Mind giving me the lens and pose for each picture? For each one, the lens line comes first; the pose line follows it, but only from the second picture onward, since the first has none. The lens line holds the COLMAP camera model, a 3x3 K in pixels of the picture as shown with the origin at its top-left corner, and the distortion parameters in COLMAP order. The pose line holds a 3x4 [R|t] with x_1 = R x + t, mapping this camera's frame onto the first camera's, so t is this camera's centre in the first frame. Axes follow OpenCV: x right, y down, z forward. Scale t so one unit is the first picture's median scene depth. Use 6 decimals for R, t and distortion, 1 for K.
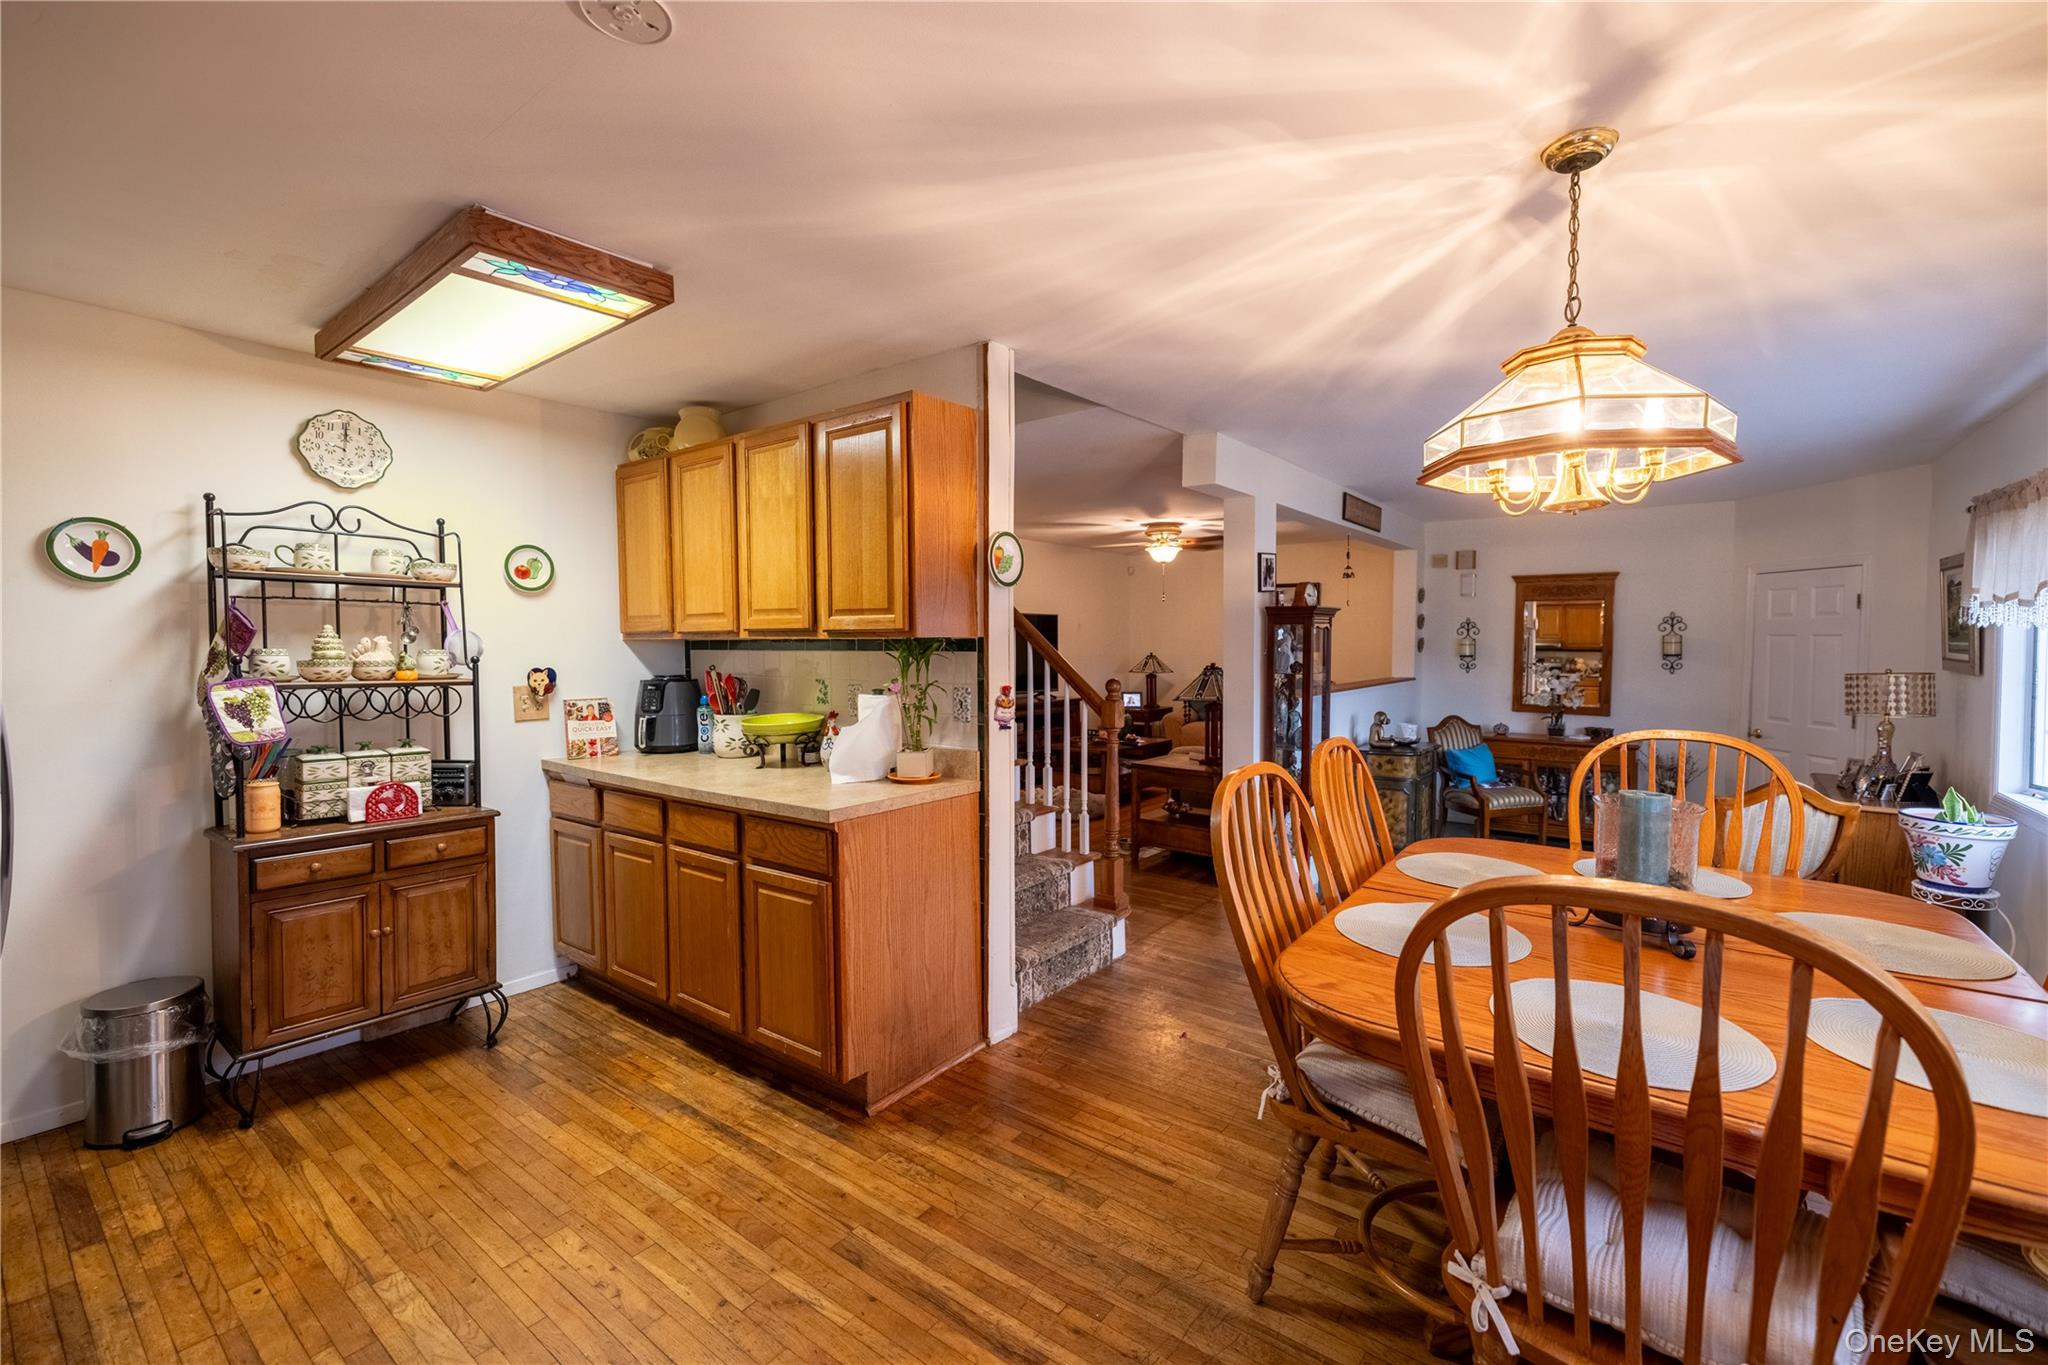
lens RADIAL K [[860.9, 0, 1031.4], [0, 860.9, 675.7], [0, 0, 1]] dist [0.000266, -0.000248]
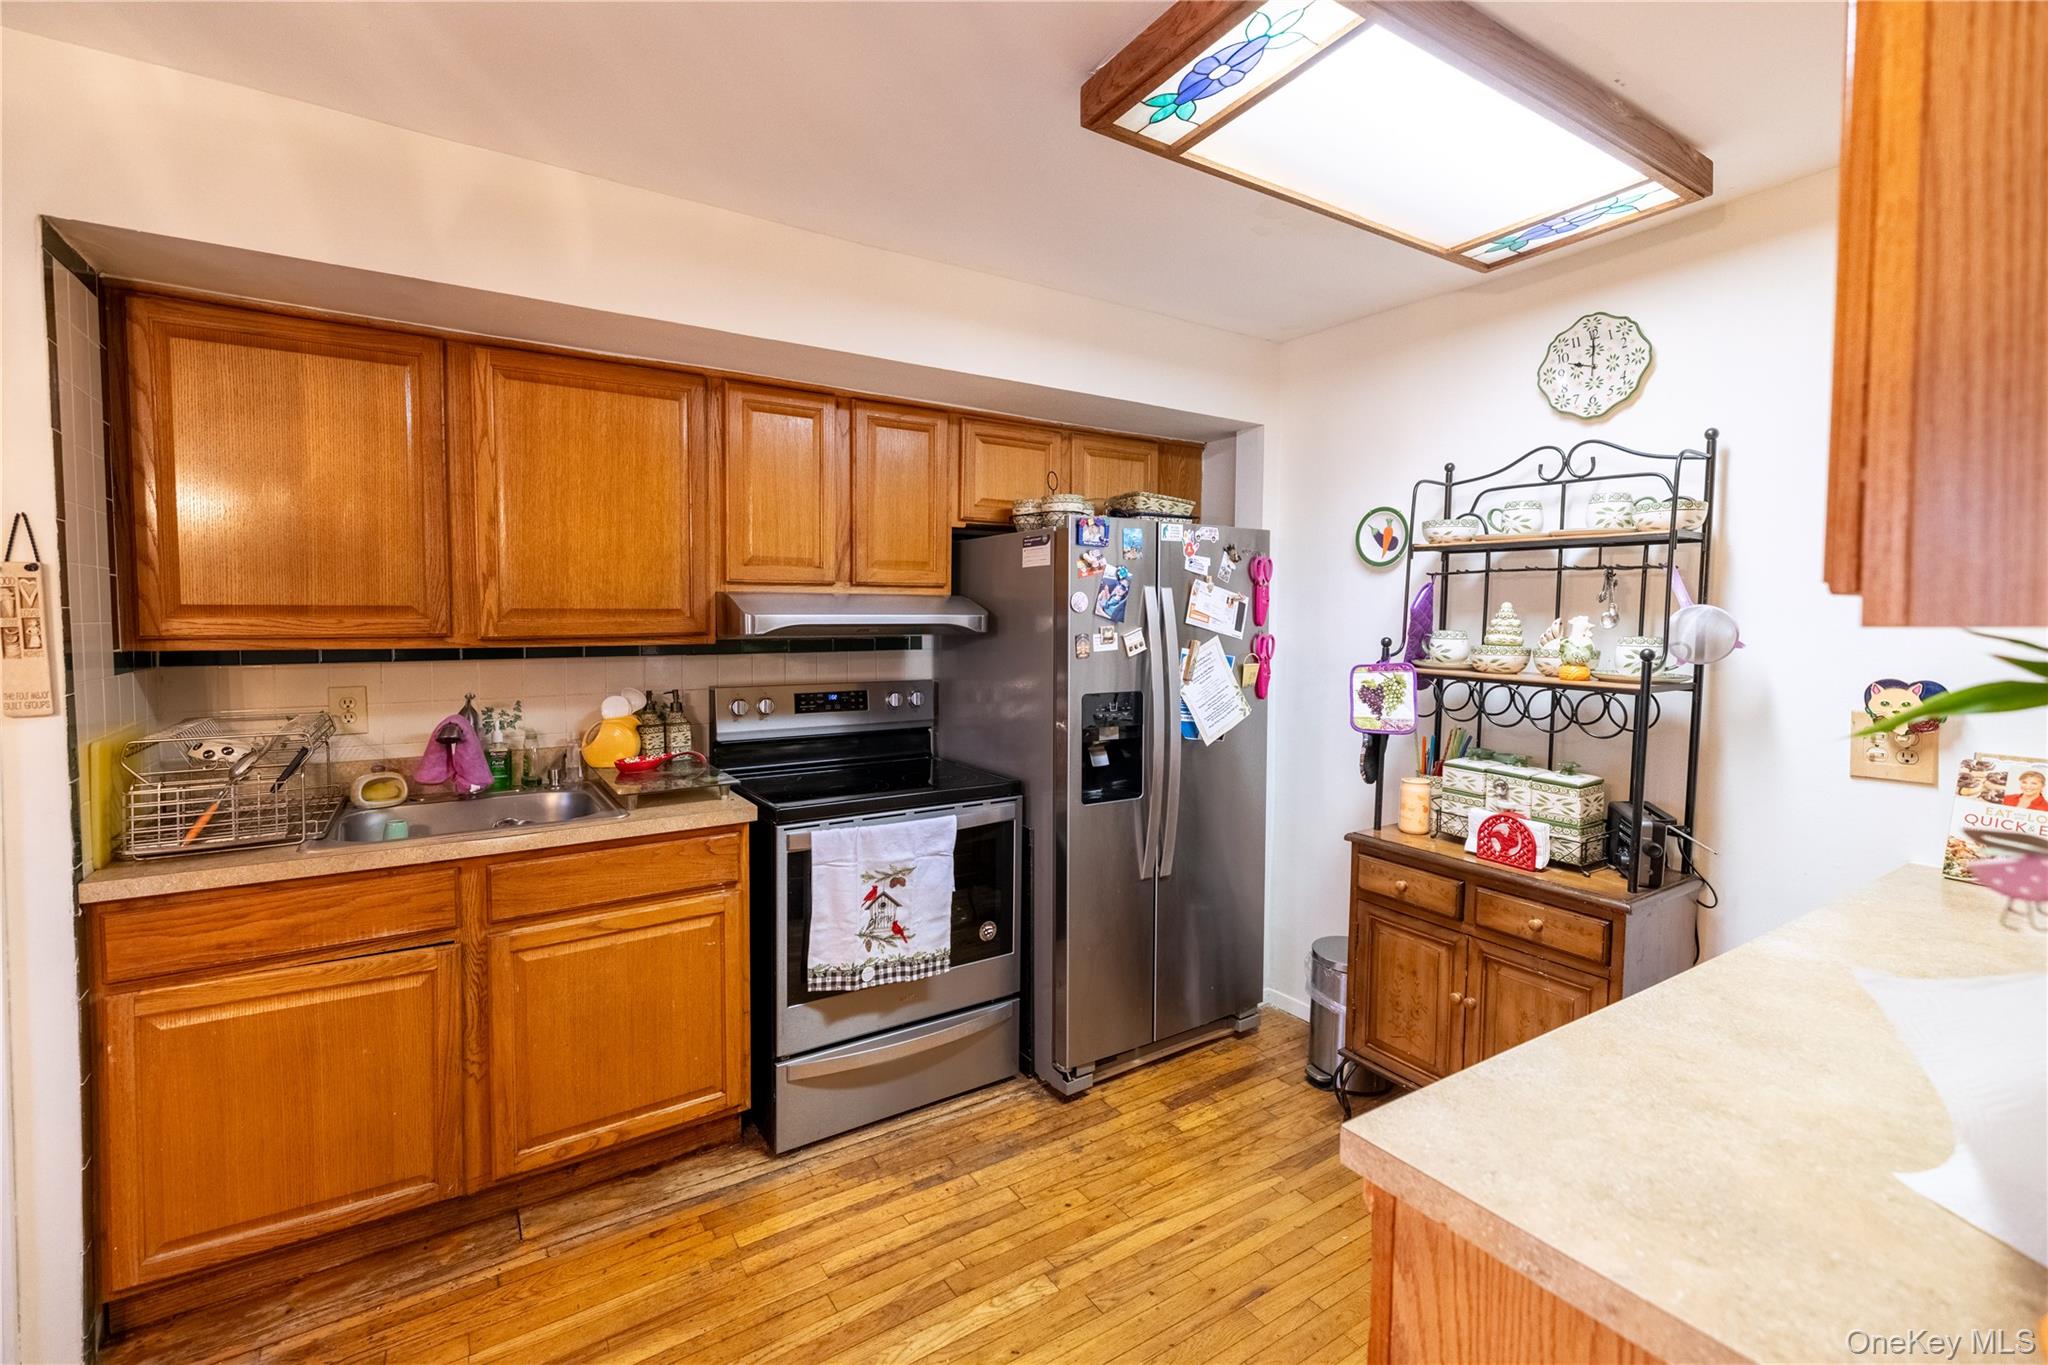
lens RADIAL K [[884.6, 0, 997.0], [0, 884.6, 655.8], [0, 0, 1]] dist [0.000138, -0.000102]
pose [[-0.347375, 0.043281, -0.936727, 0.126324], [-0.040847, 0.997288, 0.061227, -0.043940], [0.936836, 0.059531, -0.344665, 0.910560]]
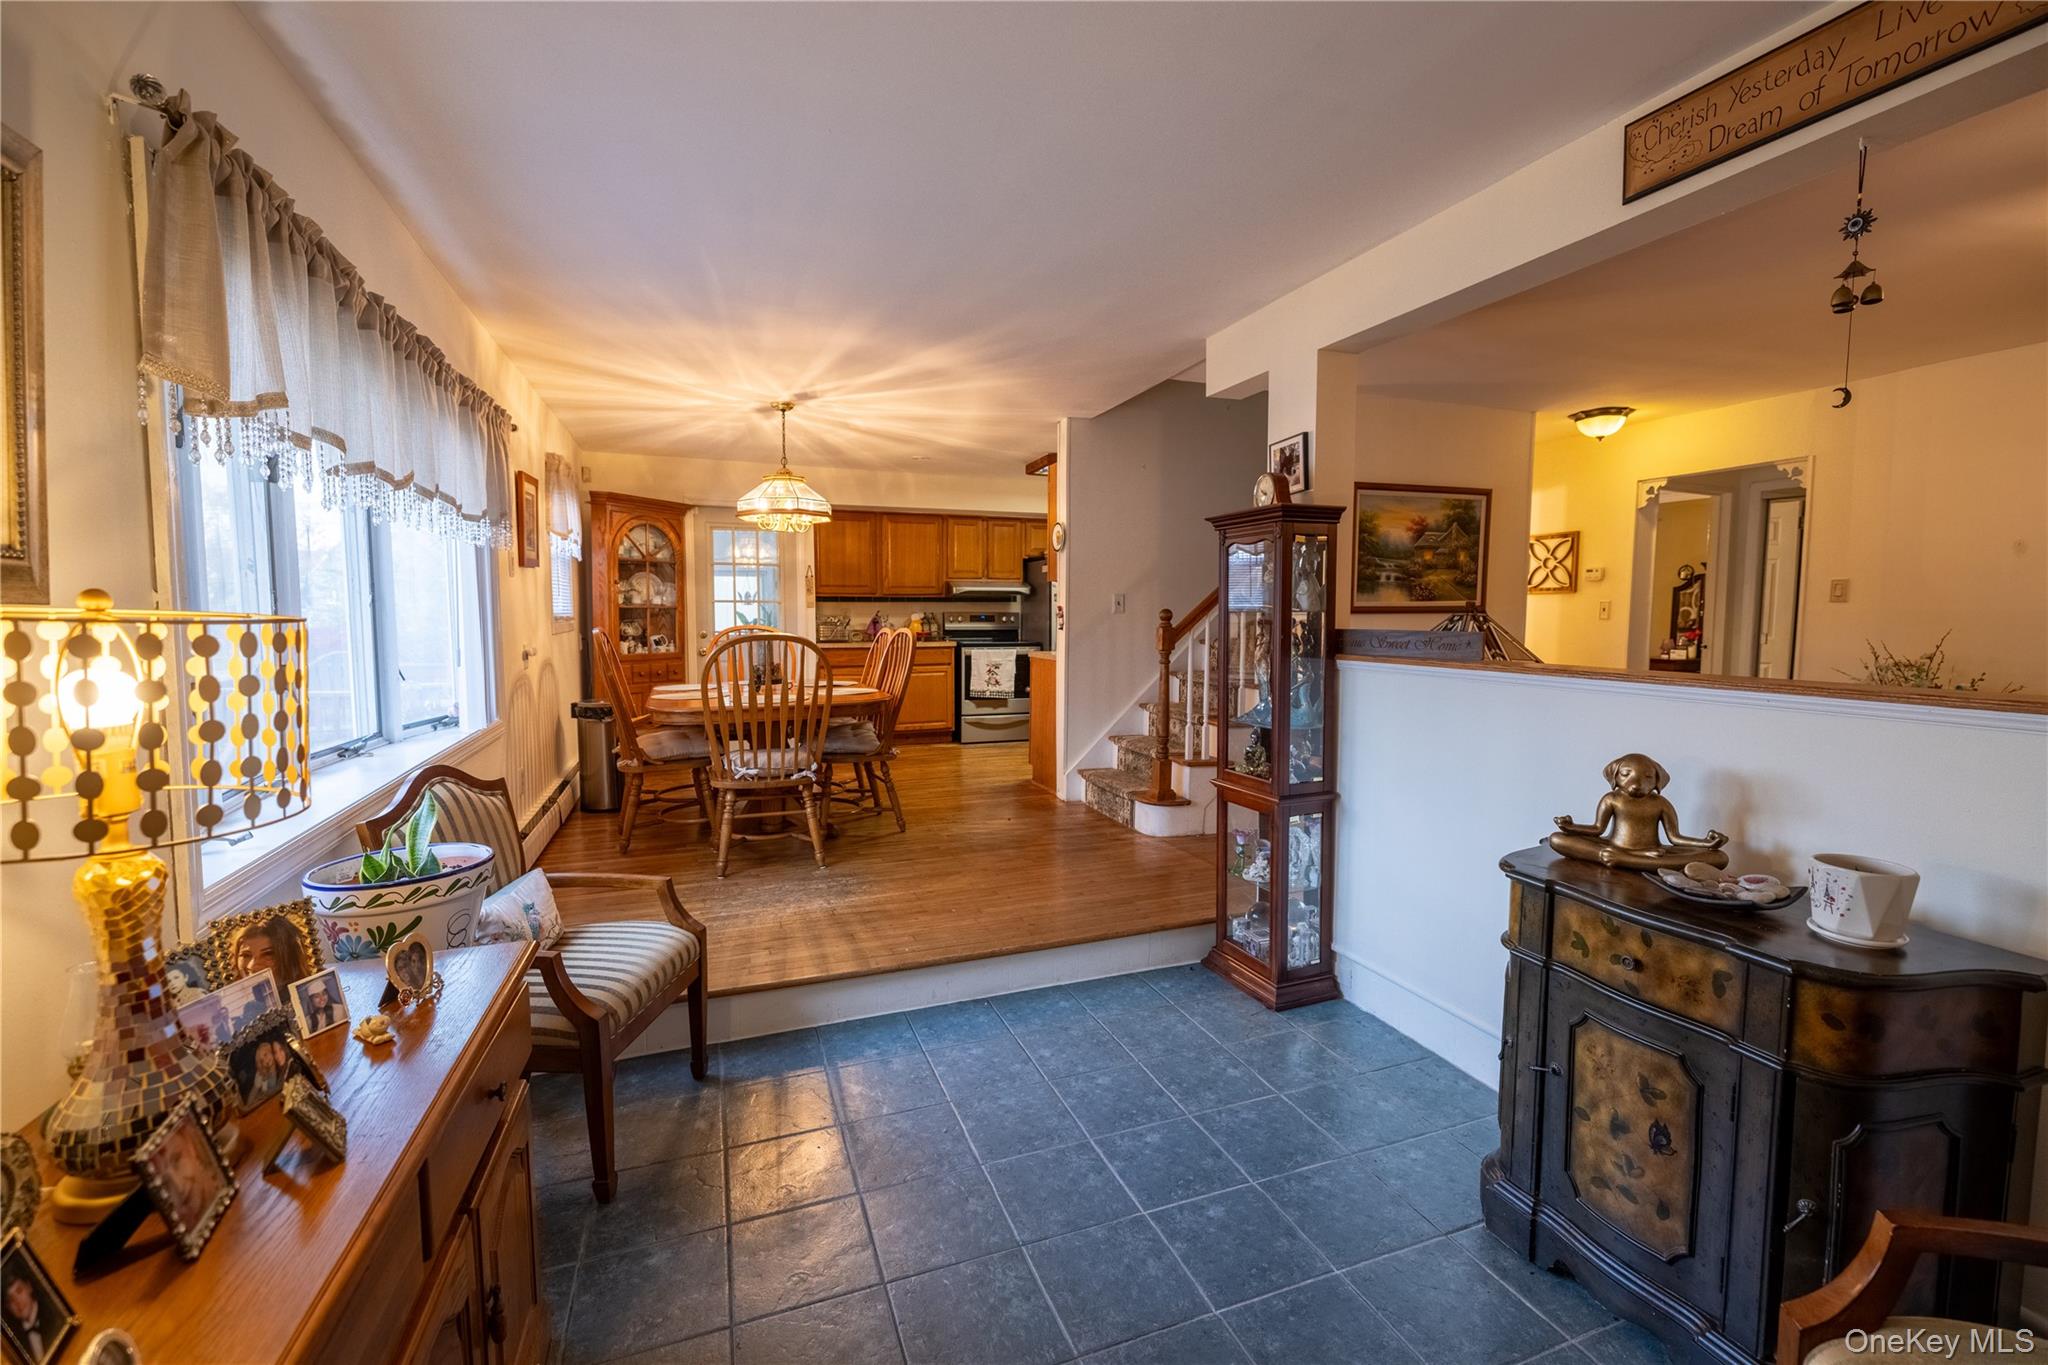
lens RADIAL K [[873.0, 0, 1024.0], [0, 873.0, 682.5], [0, 0, 1]] dist [-0.001098, -0.000154]
pose [[-0.533299, 0.072857, -0.842783, 1.802602], [-0.034866, 0.993544, 0.107953, -0.028704], [0.845208, 0.086956, -0.527316, 2.179592]]
